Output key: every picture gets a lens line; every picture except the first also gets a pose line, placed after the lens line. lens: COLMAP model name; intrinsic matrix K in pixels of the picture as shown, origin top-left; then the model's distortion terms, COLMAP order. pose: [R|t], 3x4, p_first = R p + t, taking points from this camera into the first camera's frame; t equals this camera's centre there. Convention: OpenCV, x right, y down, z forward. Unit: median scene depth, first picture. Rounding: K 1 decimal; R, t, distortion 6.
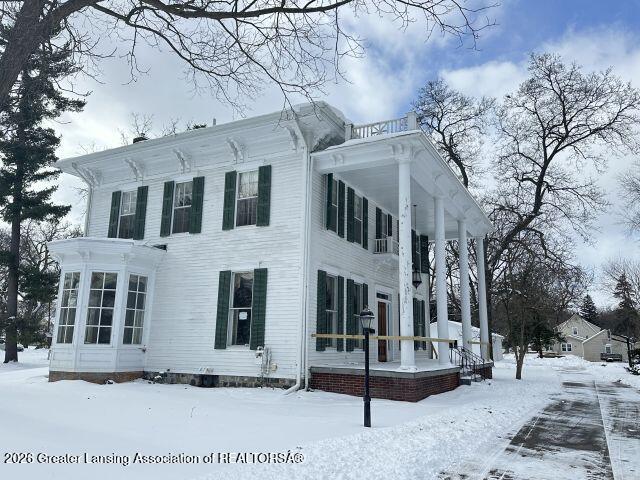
lens RADIAL K [[502.8, 0, 320.0], [0, 502.8, 240.0], [0, 0, 1]] dist [0.051860, -0.000230]
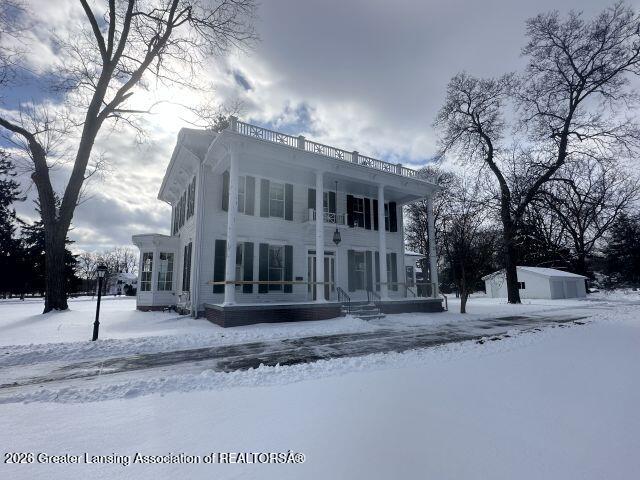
lens RADIAL K [[313.3, 0, 320.0], [0, 313.3, 240.0], [0, 0, 1]] dist [0.000488, 0.000055]
pose [[0.856157, -0.103592, -0.506225, 0.586030], [0.126013, 0.991977, 0.010126, 0.073155], [0.501115, -0.072460, 0.862342, 0.285048]]
